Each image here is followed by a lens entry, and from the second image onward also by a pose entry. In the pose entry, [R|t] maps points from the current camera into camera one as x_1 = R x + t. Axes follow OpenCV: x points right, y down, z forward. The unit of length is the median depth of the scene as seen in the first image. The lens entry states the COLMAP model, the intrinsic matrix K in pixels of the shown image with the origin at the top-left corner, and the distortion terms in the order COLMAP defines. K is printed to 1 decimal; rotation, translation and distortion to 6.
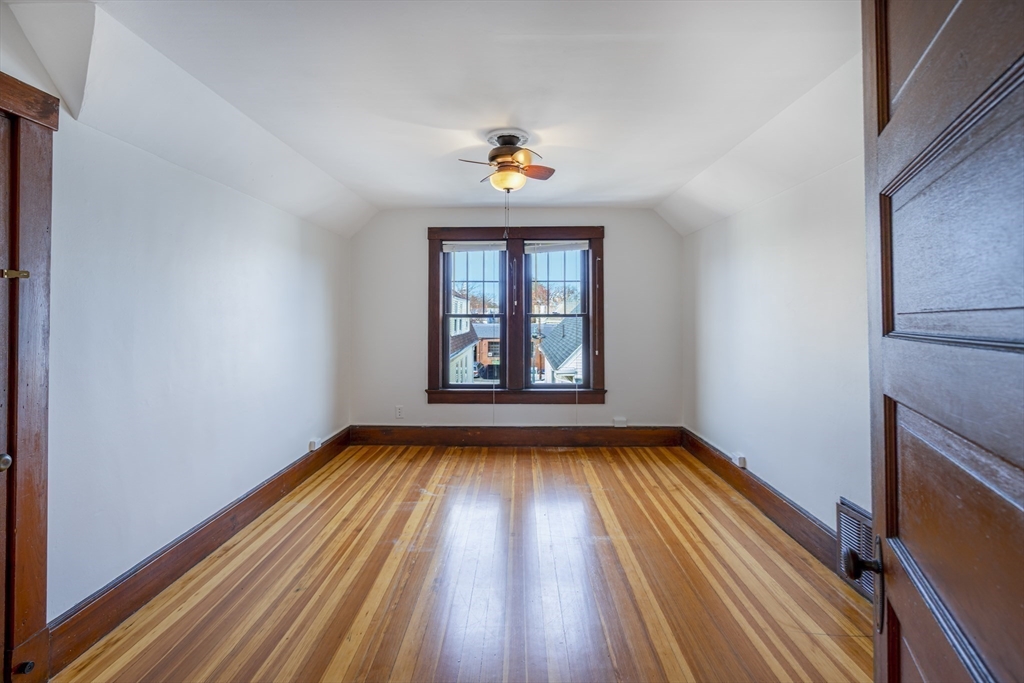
lens RADIAL K [[473.9, 0, 509.6], [0, 473.9, 308.2], [0, 0, 1]] dist [-0.001605, -0.000027]
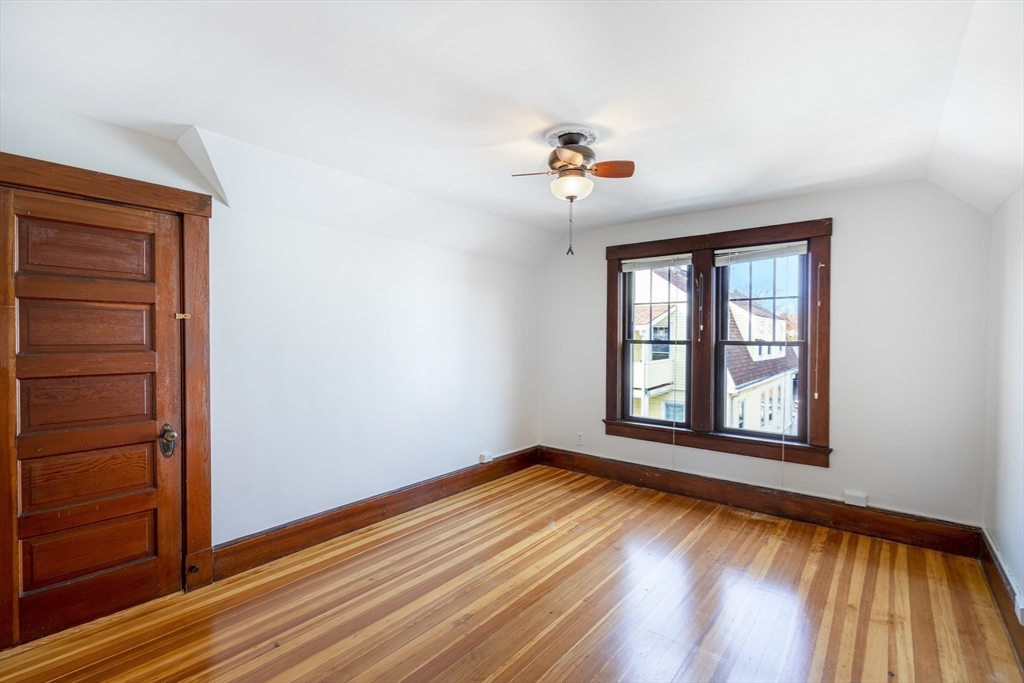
lens RADIAL K [[467.0, 0, 512.0], [0, 467.0, 341.5], [0, 0, 1]] dist [-0.001708, 0.000799]
pose [[0.788404, 0.012984, -0.615021, 0.254718], [0.003407, 0.999670, 0.025472, -0.008448], [0.615149, -0.022177, 0.788099, 0.156395]]
